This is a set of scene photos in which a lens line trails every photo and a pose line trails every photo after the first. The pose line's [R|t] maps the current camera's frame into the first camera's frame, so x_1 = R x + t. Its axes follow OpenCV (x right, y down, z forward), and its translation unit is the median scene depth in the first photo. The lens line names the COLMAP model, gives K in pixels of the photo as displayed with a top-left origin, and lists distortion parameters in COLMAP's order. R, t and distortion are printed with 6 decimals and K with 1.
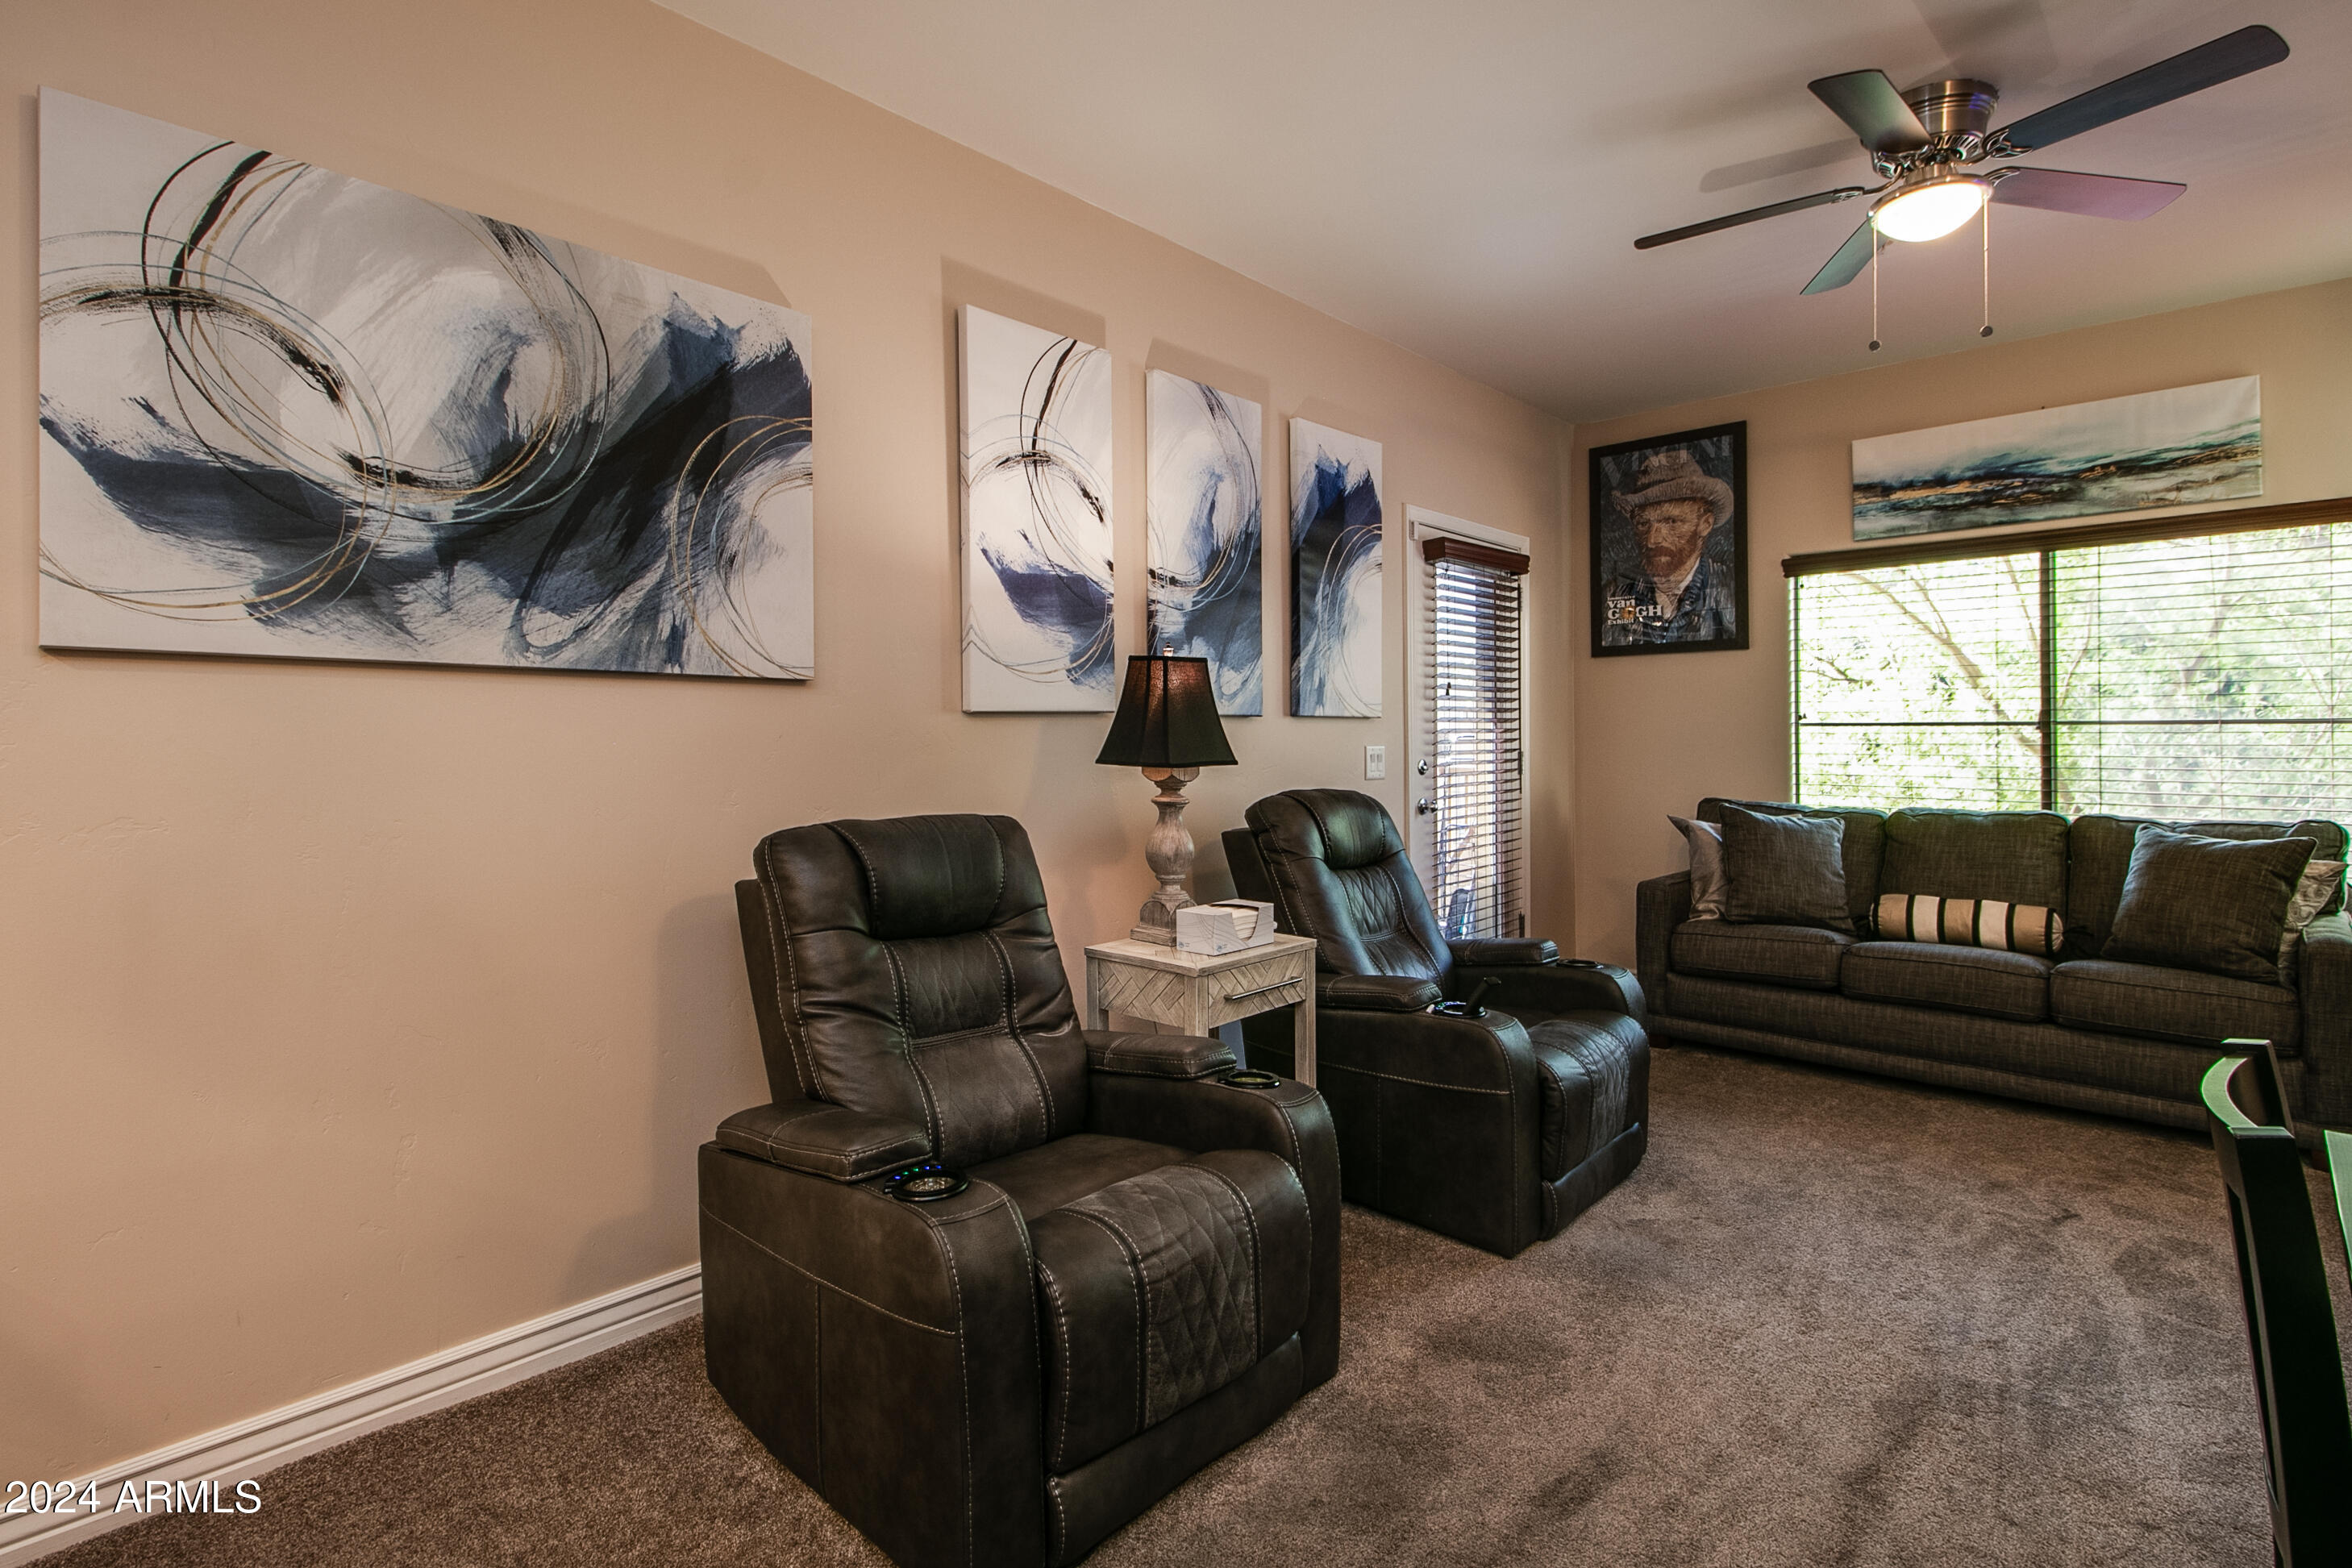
lens RADIAL K [[1153.2, 0, 1085.7], [0, 1153.2, 720.9], [0, 0, 1]] dist [0.018189, -0.008828]
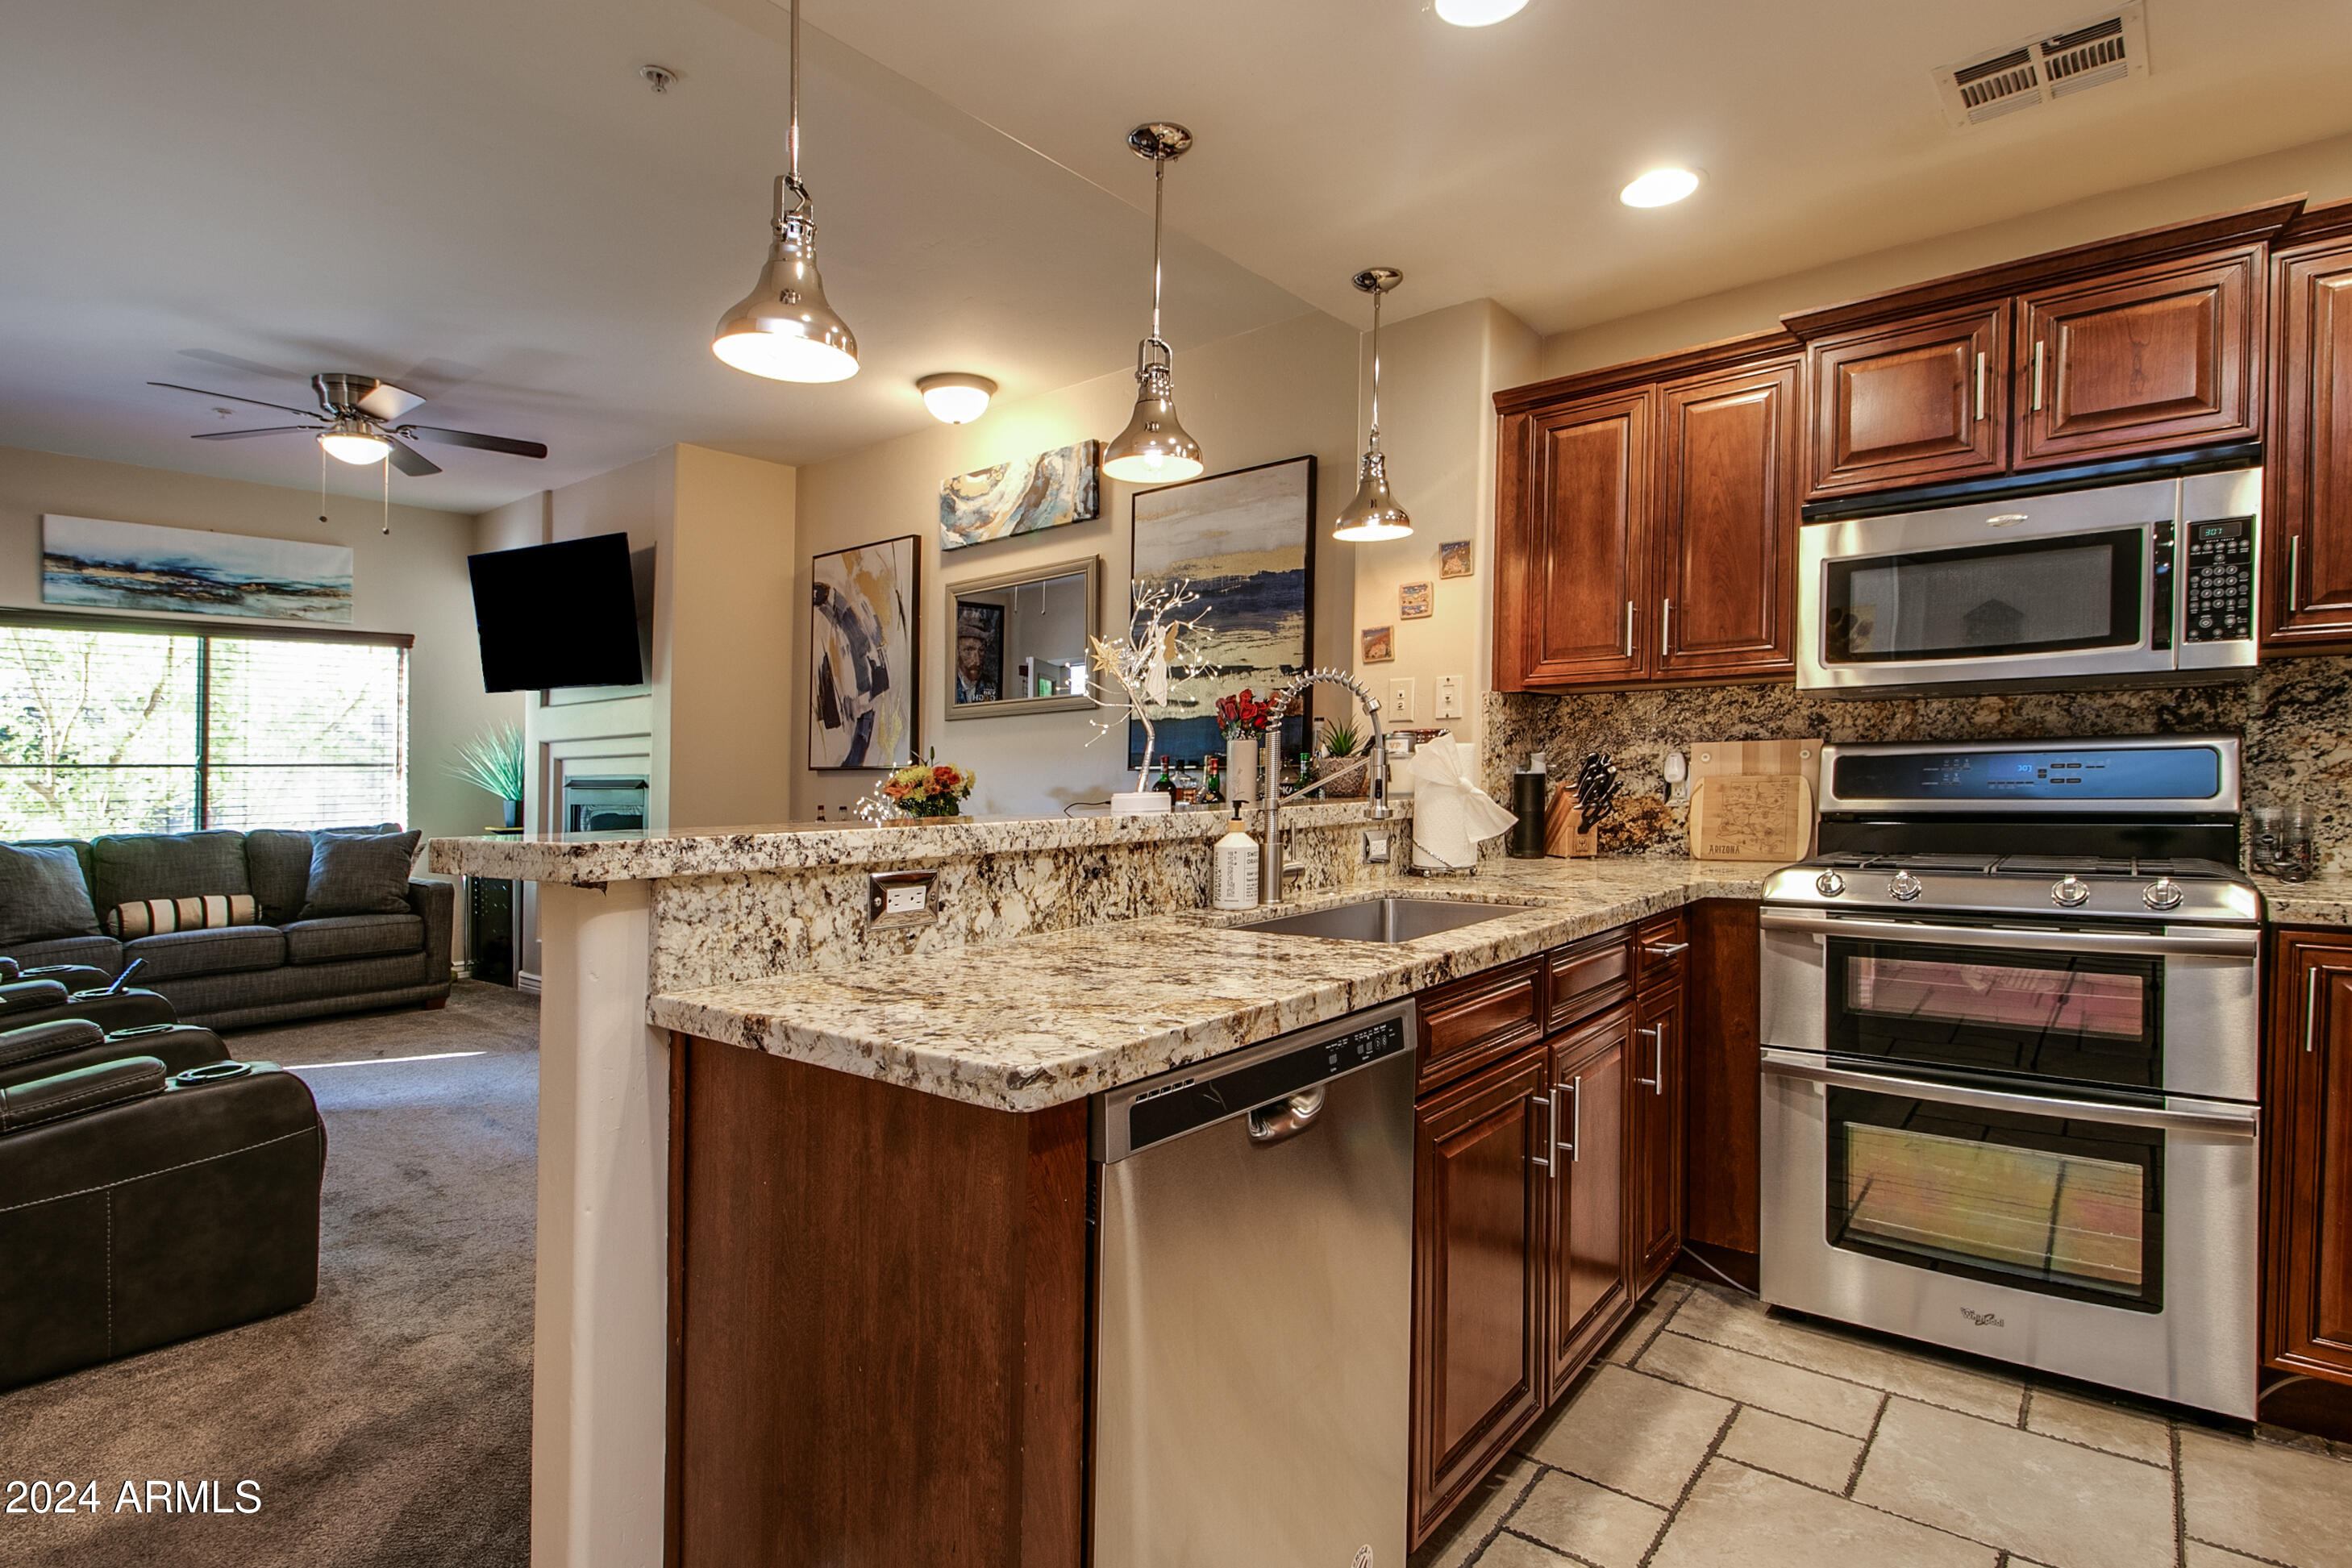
lens RADIAL K [[1153.2, 0, 1249.0], [0, 1153.2, 737.6], [0, 0, 1]] dist [0.018189, -0.008828]
pose [[-0.118289, 0.032287, 0.992454, -0.851351], [-0.003608, 0.999451, -0.032945, 0.013160], [-0.992973, -0.007478, -0.118107, -0.044981]]
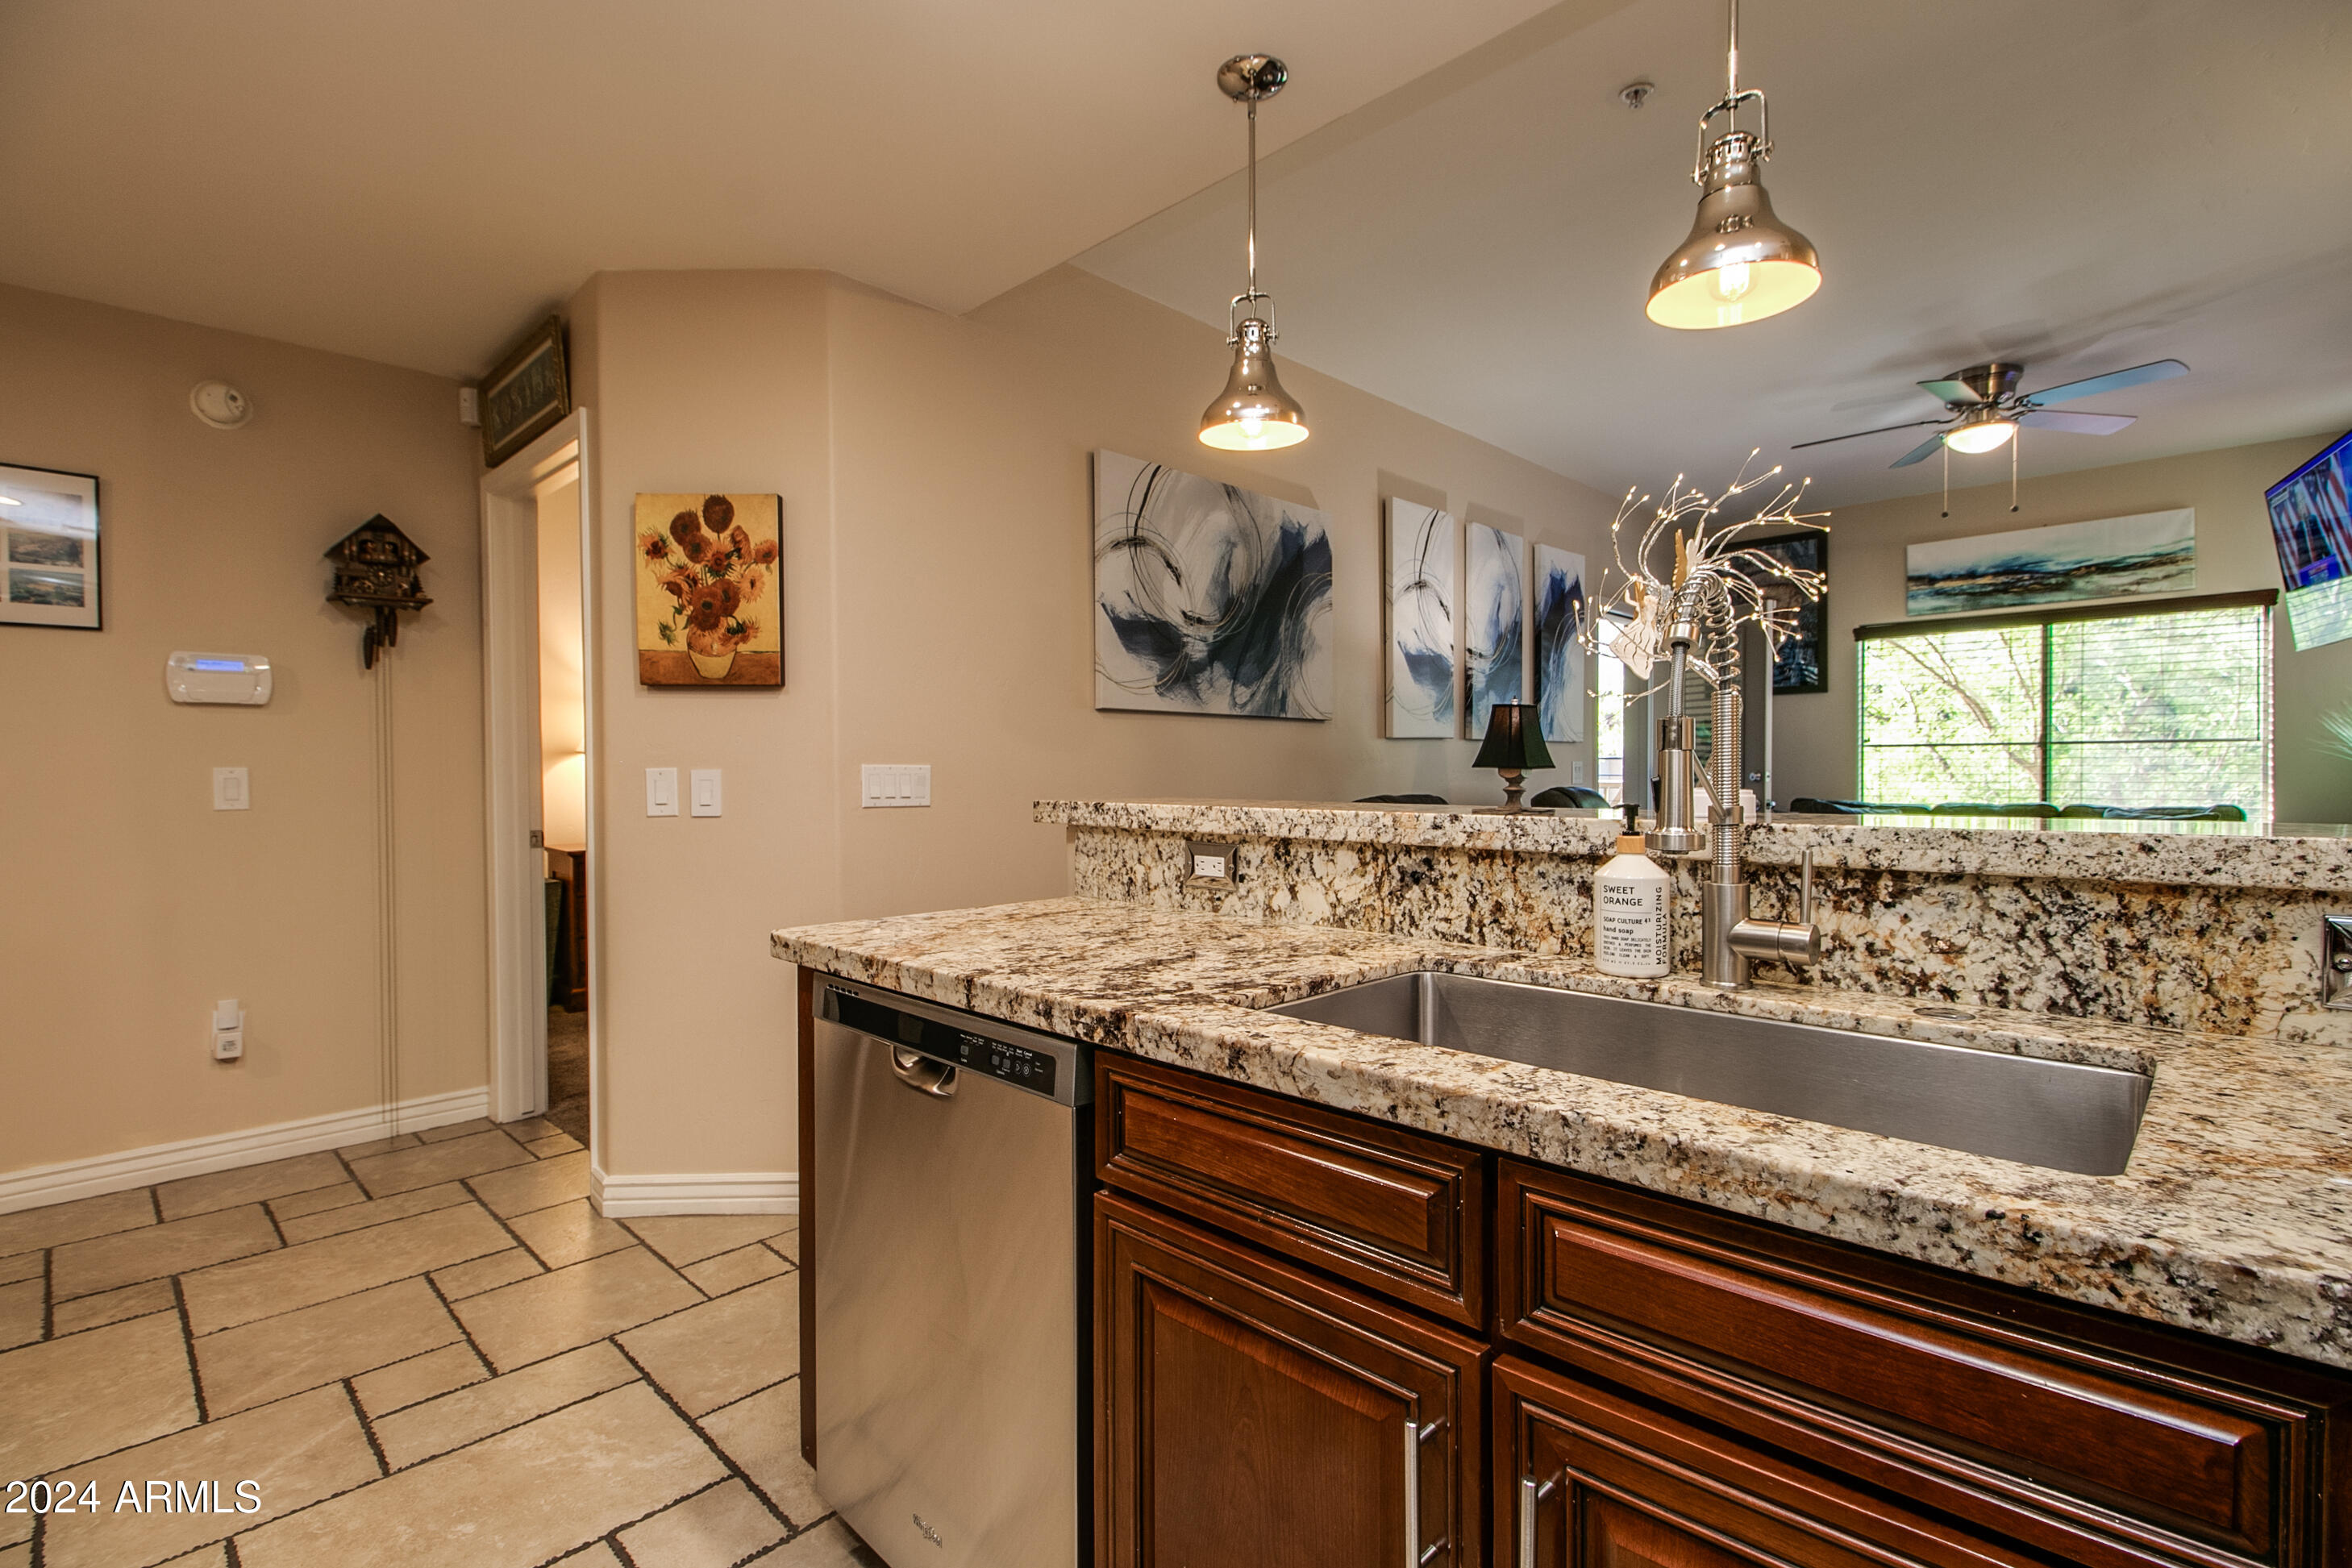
lens RADIAL K [[1061.6, 0, 1094.9], [0, 1061.6, 776.6], [0, 0, 1]] dist [0.008105, -0.007312]
pose [[0.999396, -0.003775, -0.034536, -0.405236], [0.004587, 0.999714, 0.023467, 0.008064], [0.034437, -0.023611, 0.999128, -0.477737]]
